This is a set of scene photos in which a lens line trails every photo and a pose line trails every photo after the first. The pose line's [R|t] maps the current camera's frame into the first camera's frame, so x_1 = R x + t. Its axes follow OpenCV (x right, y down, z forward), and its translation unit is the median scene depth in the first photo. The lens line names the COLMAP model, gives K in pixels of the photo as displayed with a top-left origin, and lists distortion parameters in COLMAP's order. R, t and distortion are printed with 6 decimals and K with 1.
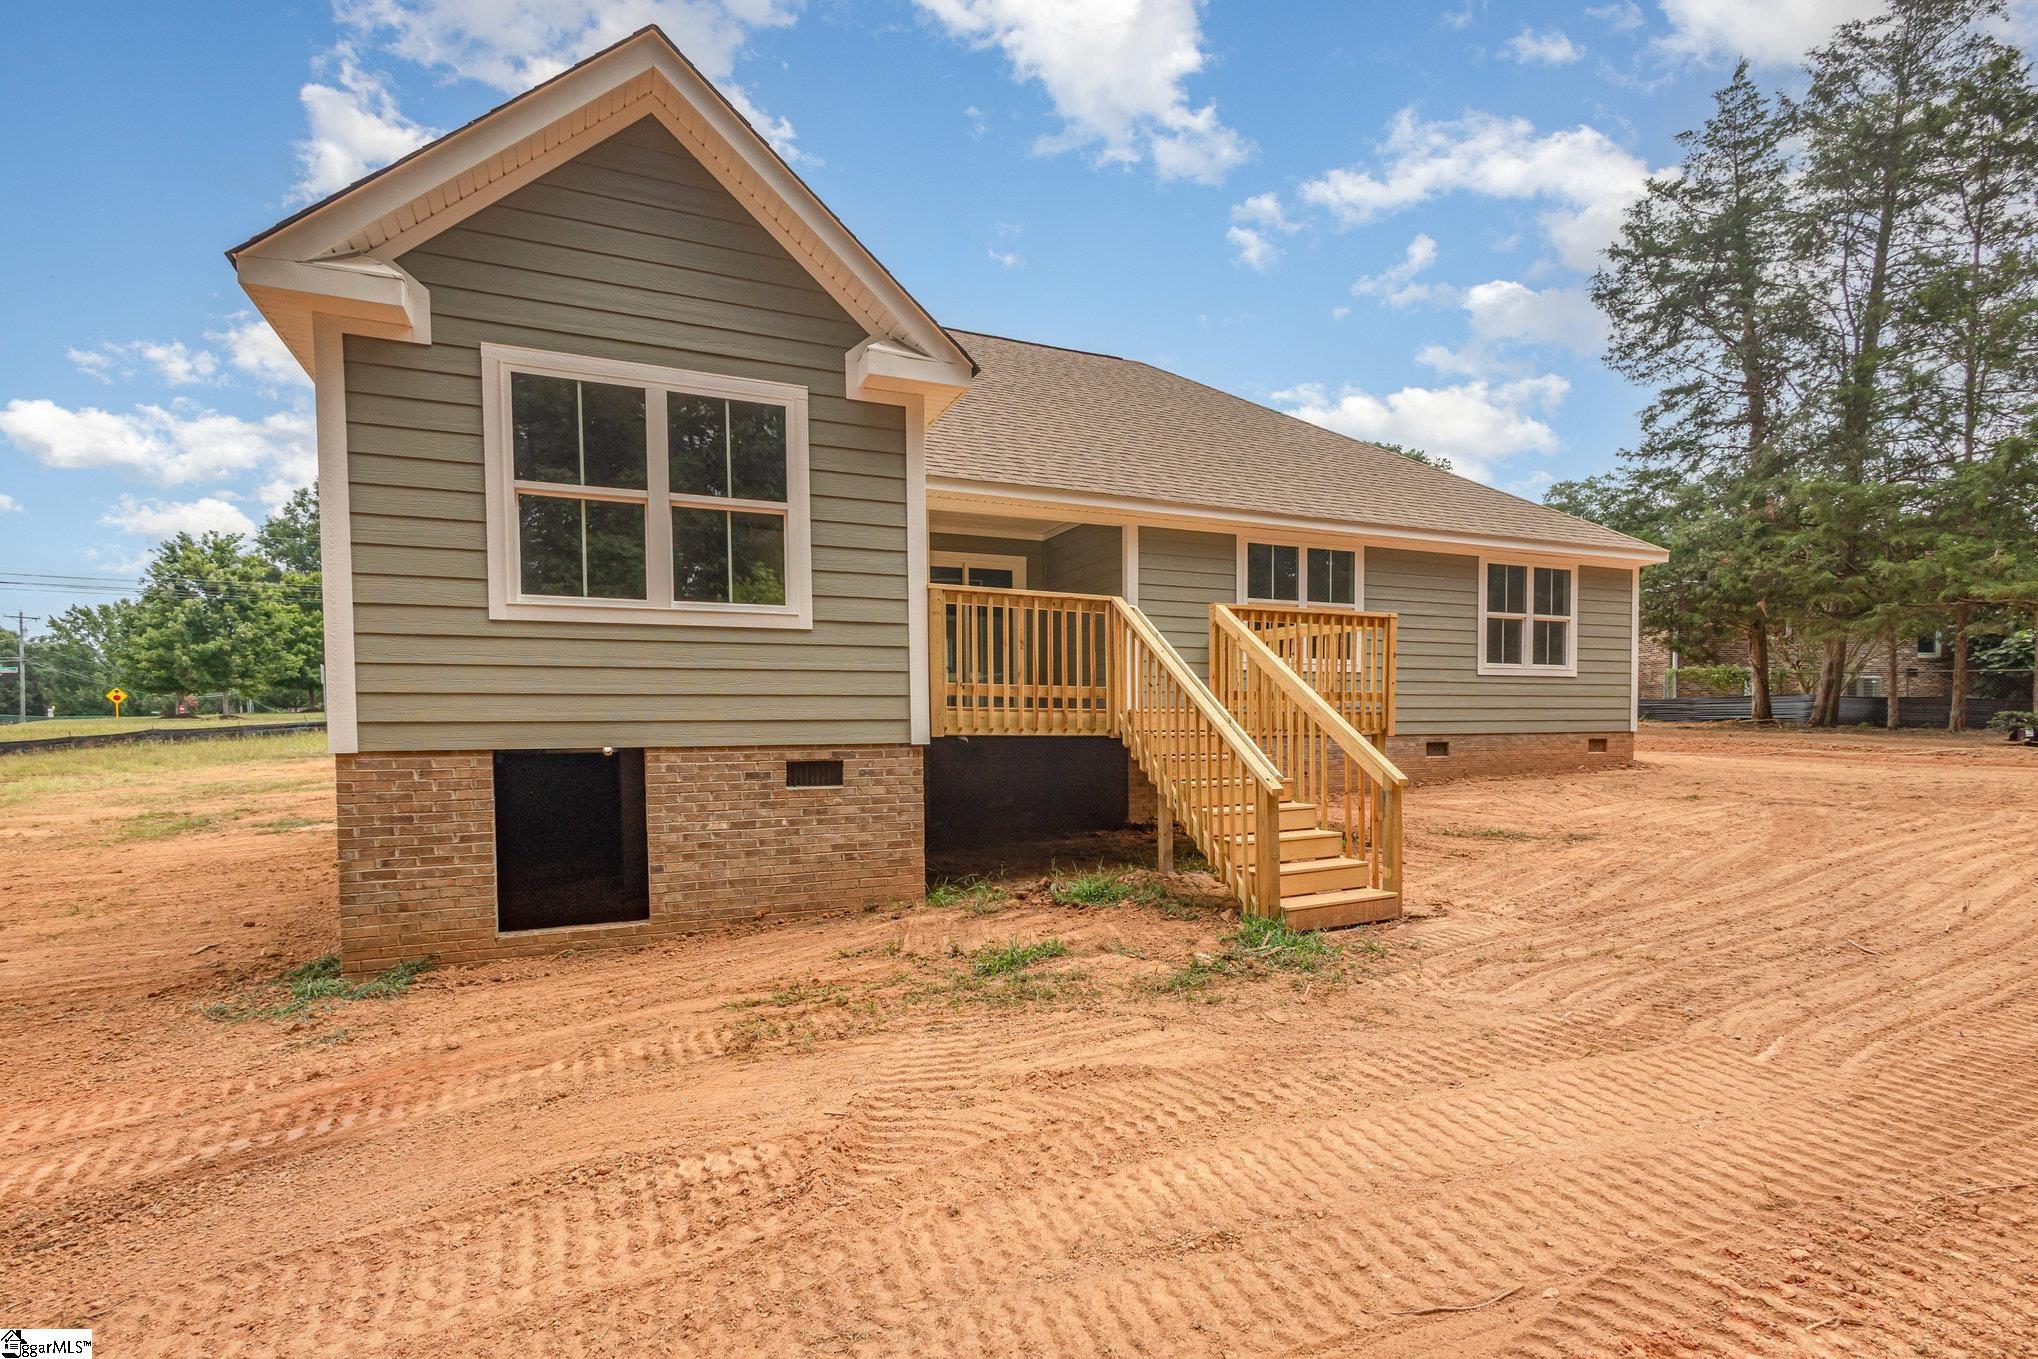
lens RADIAL K [[955.3, 0, 1020.7], [0, 955.3, 698.6], [0, 0, 1]] dist [0.010826, -0.002423]
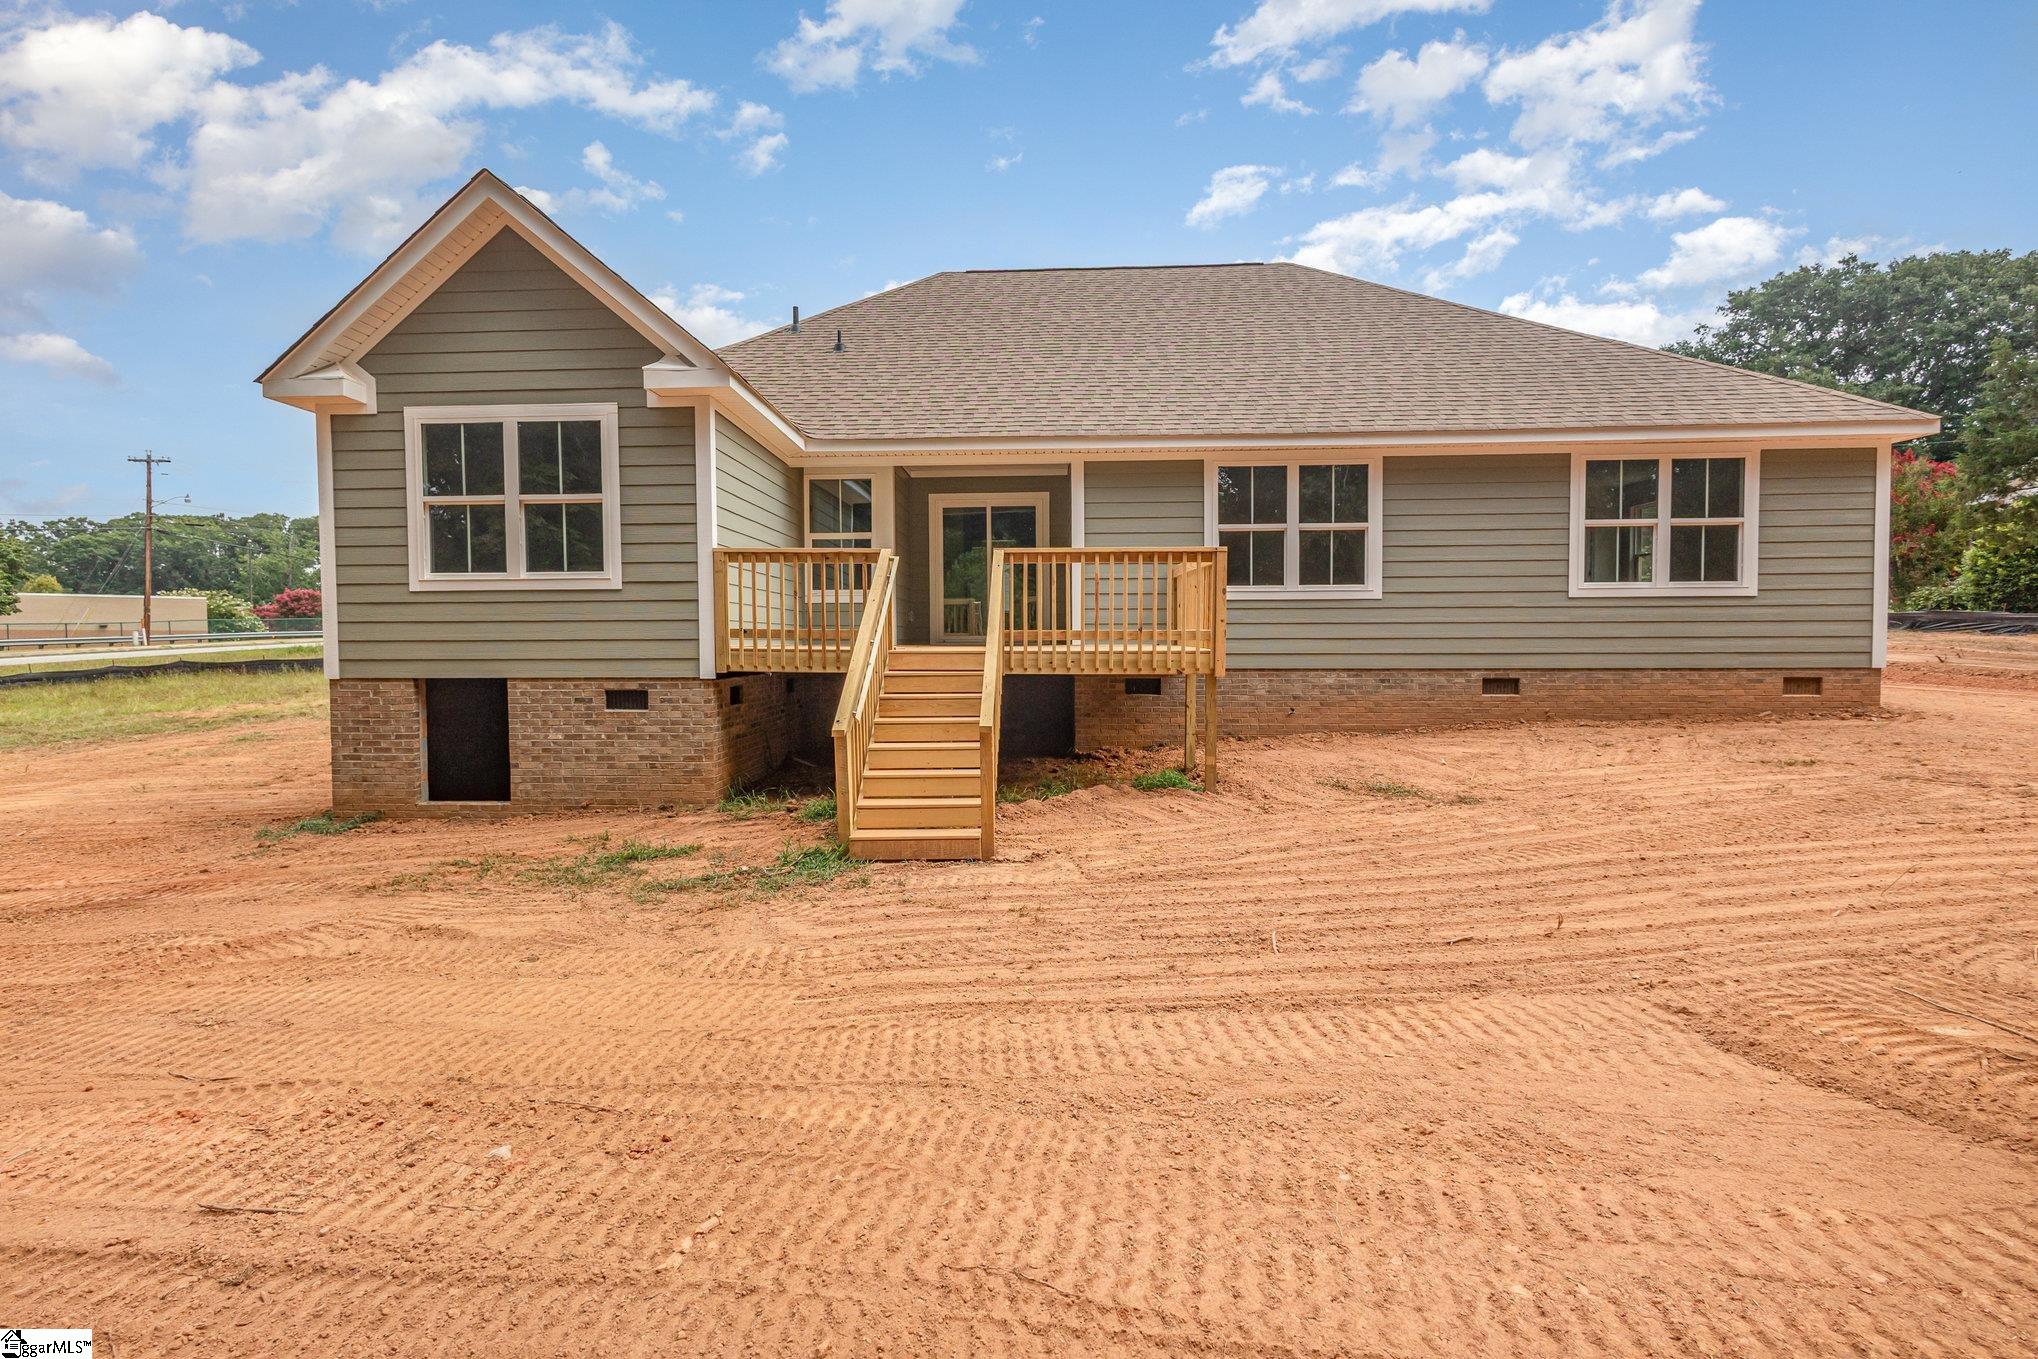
lens RADIAL K [[955.3, 0, 996.4], [0, 955.3, 607.1], [0, 0, 1]] dist [0.010826, -0.002423]
pose [[0.889900, -0.008955, -0.456067, 0.856345], [0.009977, 0.999950, -0.000166, -0.043803], [0.456046, -0.004402, 0.889945, 0.076219]]
